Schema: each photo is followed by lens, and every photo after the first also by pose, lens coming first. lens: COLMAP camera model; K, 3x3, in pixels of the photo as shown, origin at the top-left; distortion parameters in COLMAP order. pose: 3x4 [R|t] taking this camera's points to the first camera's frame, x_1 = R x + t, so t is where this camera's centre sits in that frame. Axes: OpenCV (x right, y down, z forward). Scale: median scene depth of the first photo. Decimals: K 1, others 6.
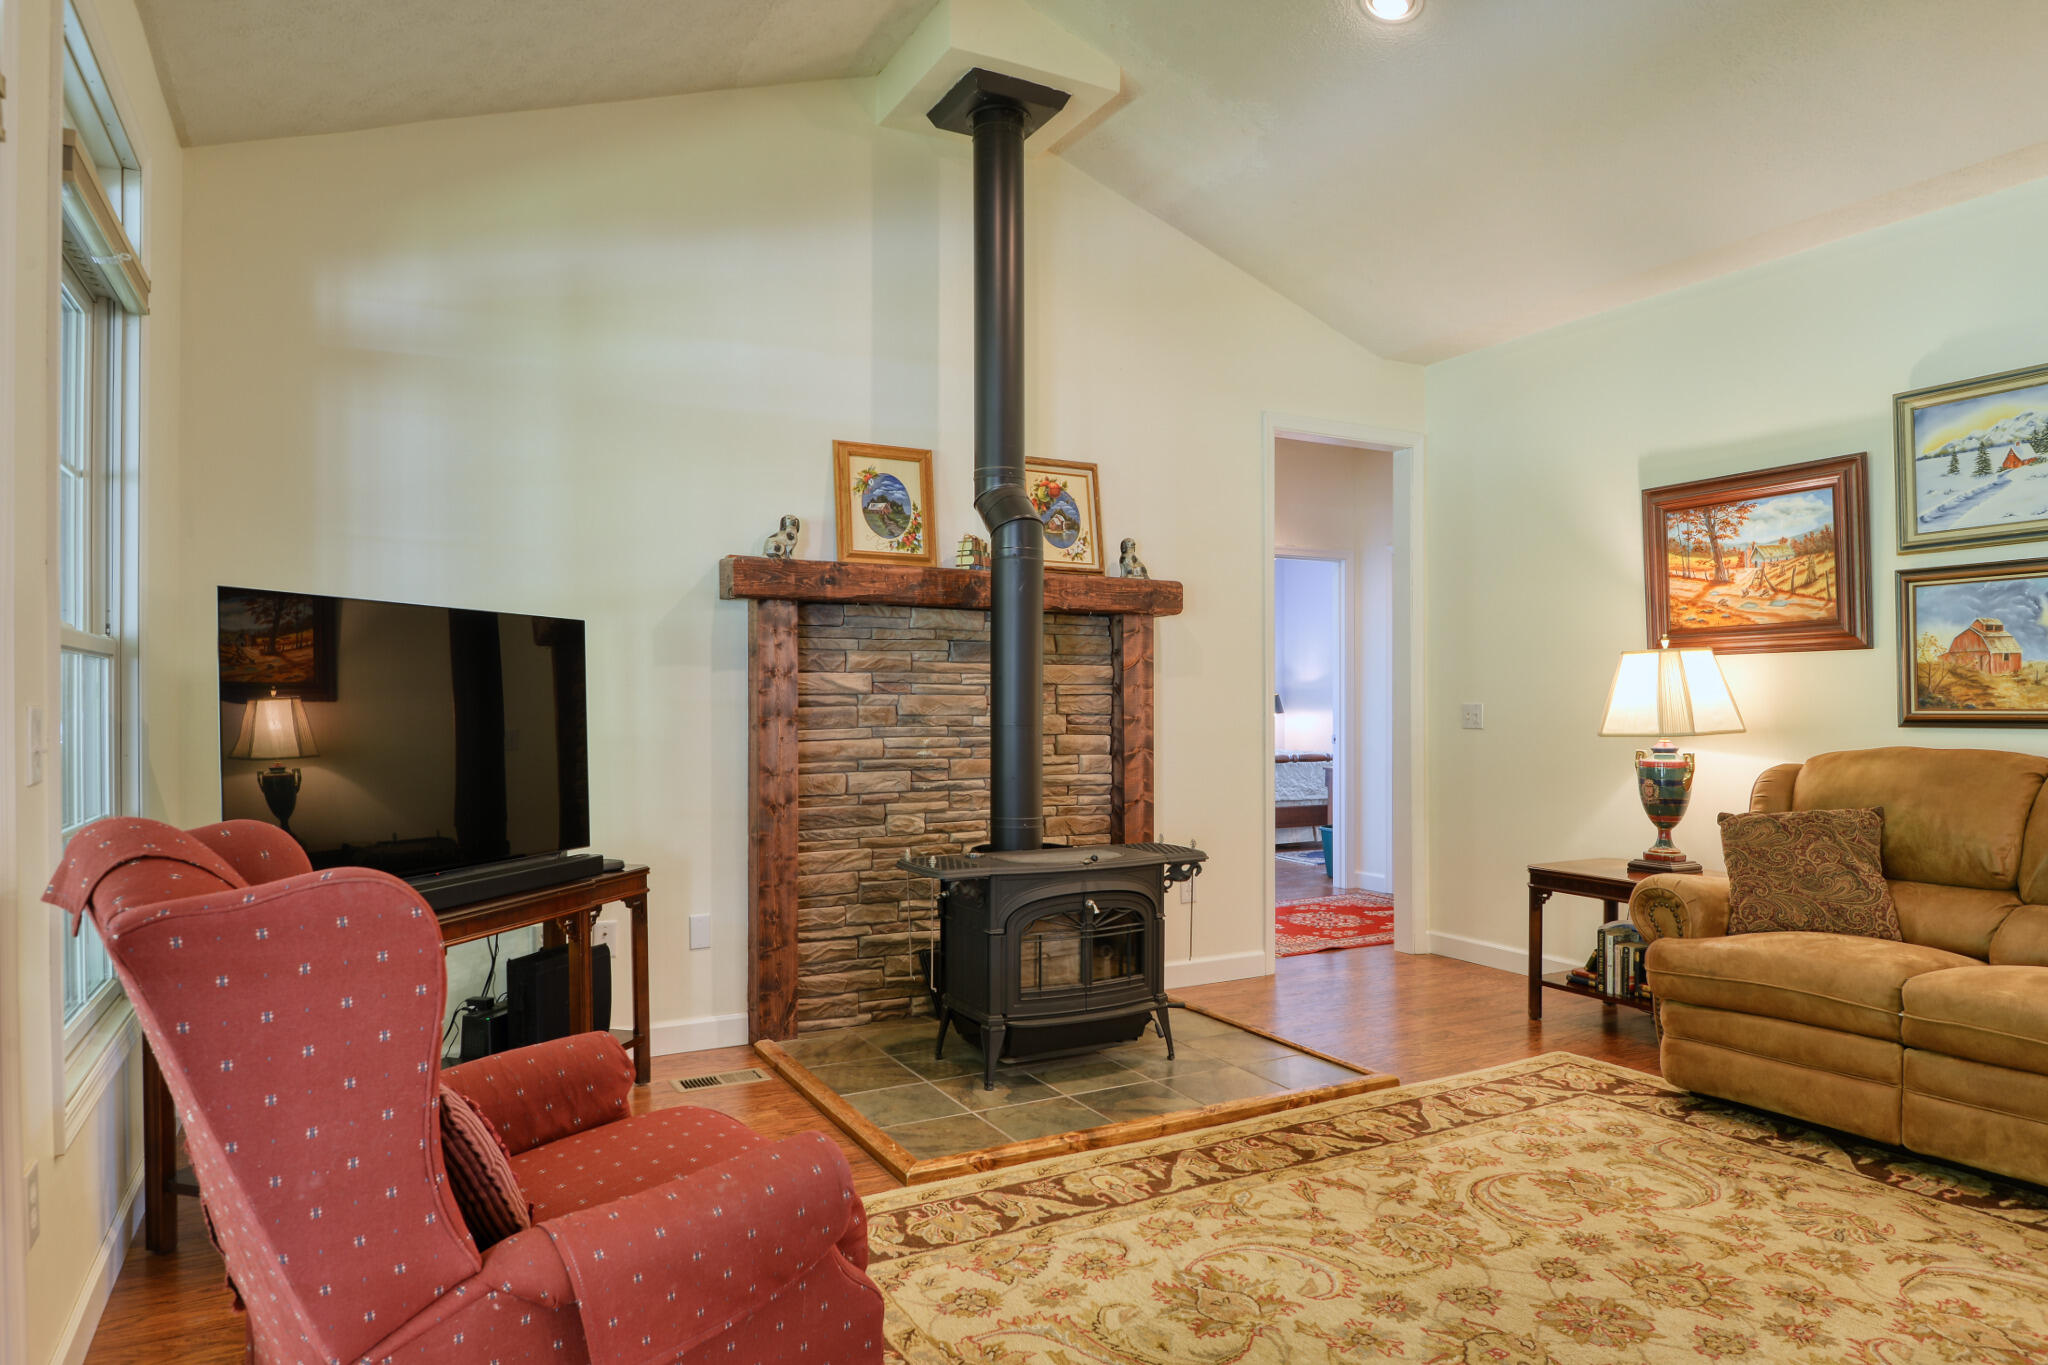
lens RADIAL K [[1240.1, 0, 1024.0], [0, 1240.1, 682.5], [0, 0, 1]] dist [-0.000882, -0.000295]
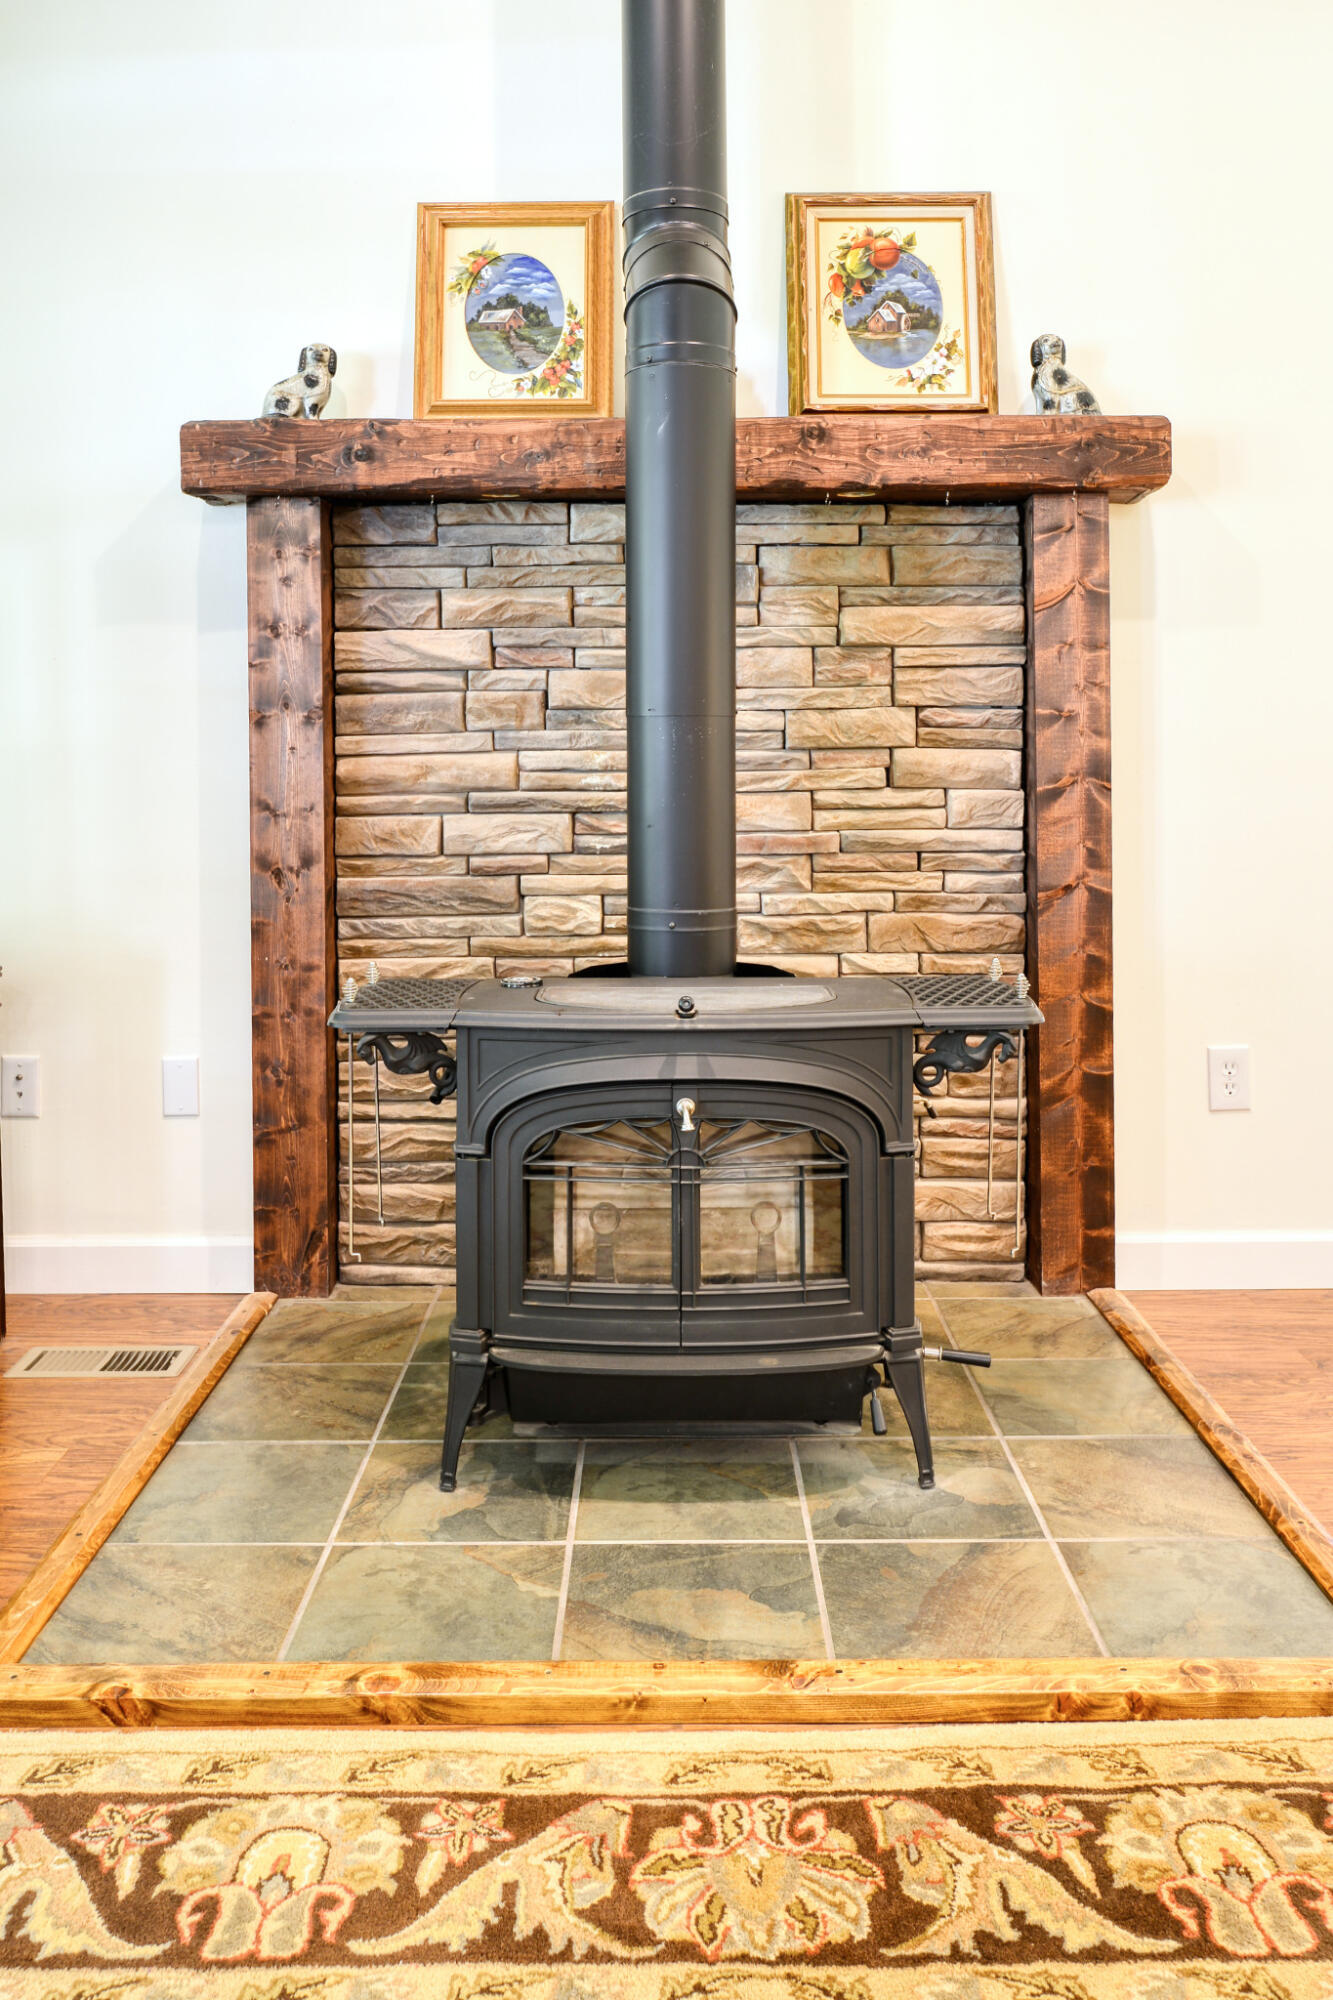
lens RADIAL K [[1622.0, 0, 665.0], [0, 1622.0, 755.4], [0, 0, 1]] dist [-0.003379, -0.001912]
pose [[0.877951, -0.007587, -0.478691, 0.280969], [0.013066, 0.999882, 0.008115, 0.042310], [0.478572, -0.013379, 0.877946, 0.427978]]
